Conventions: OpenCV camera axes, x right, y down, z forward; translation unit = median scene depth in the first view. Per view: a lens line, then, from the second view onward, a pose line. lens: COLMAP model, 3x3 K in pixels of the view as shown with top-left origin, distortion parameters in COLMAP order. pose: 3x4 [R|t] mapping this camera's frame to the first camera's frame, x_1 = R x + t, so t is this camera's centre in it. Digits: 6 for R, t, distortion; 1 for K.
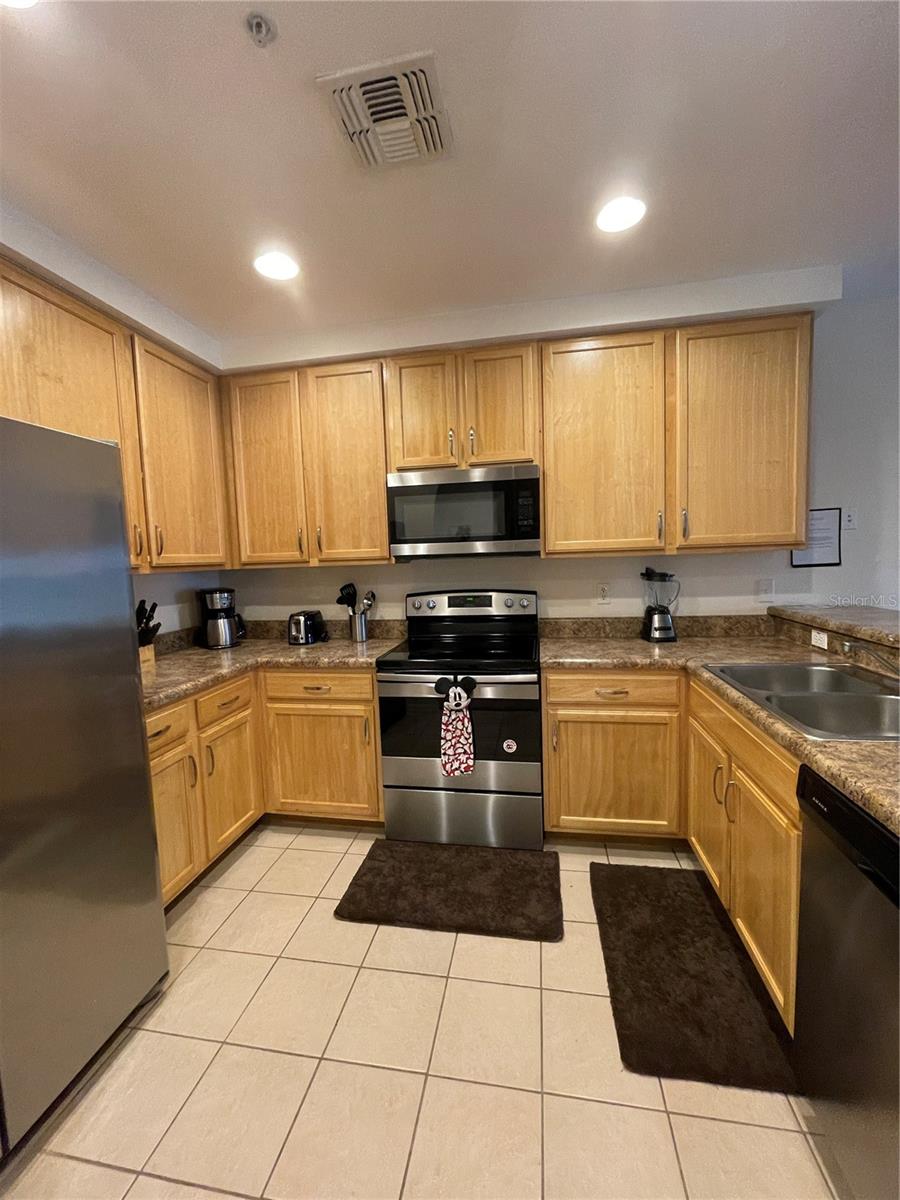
lens RADIAL K [[484.1, 0, 449.9], [0, 484.1, 596.9], [0, 0, 1]] dist [-0.002442, -0.000273]
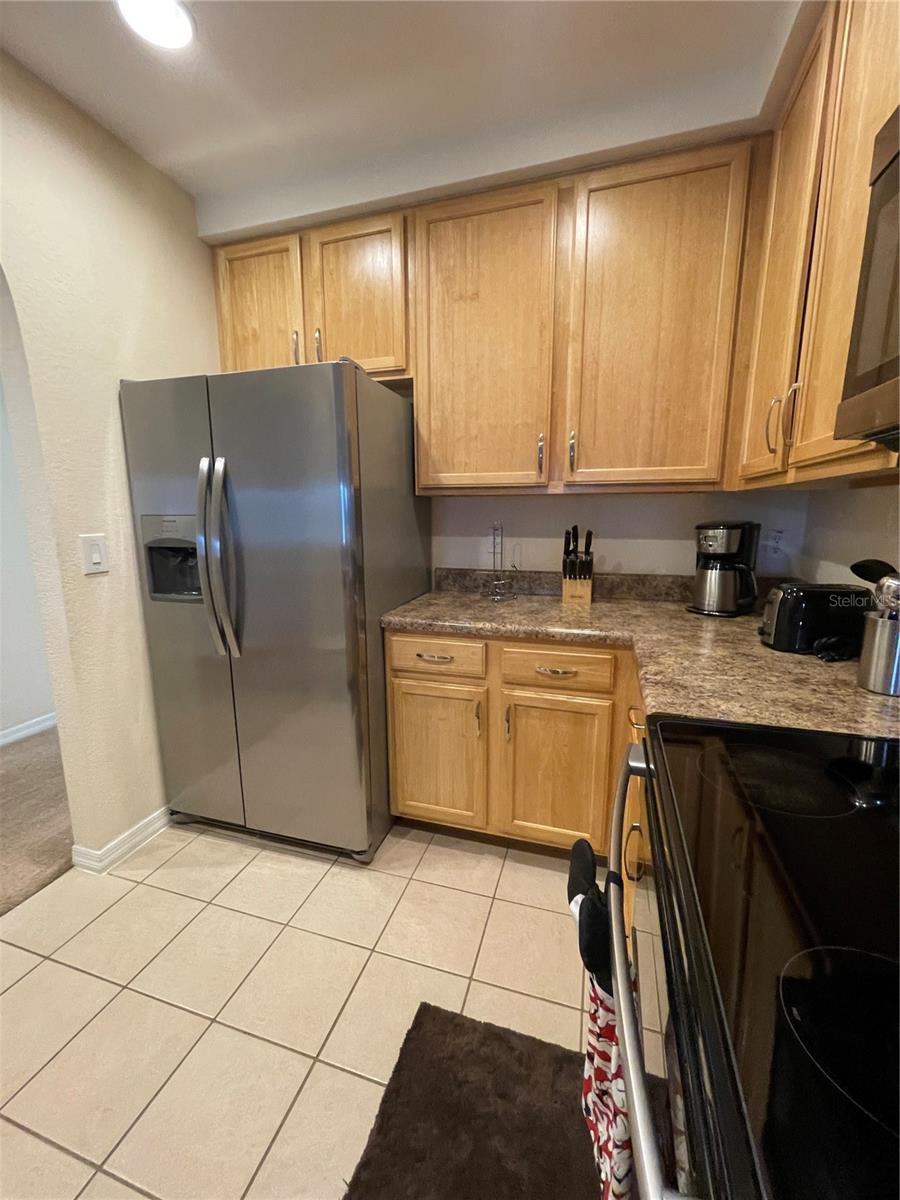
lens RADIAL K [[484.1, 0, 449.3], [0, 484.1, 595.4], [0, 0, 1]] dist [-0.002442, -0.000273]
pose [[-0.123236, 0.210889, -0.969711, 0.236120], [-0.067657, 0.973100, 0.220224, -0.044853], [0.990068, 0.092747, -0.105653, 0.849237]]
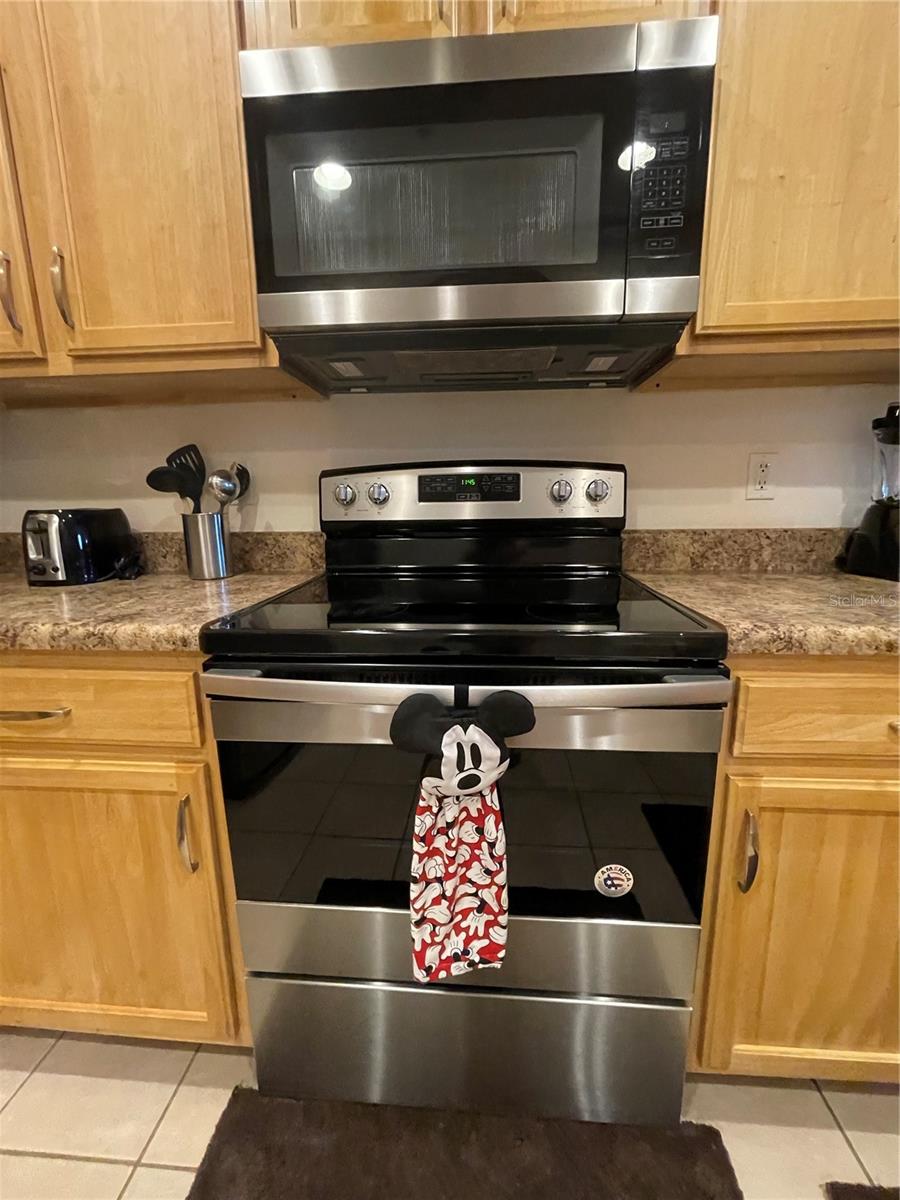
lens RADIAL K [[484.1, 0, 451.5], [0, 484.1, 598.1], [0, 0, 1]] dist [-0.002442, -0.000273]
pose [[0.994175, 0.002045, 0.107762, -0.024114], [-0.013453, 0.994355, 0.105244, 0.073143], [-0.106939, -0.106080, 0.988590, 0.660265]]
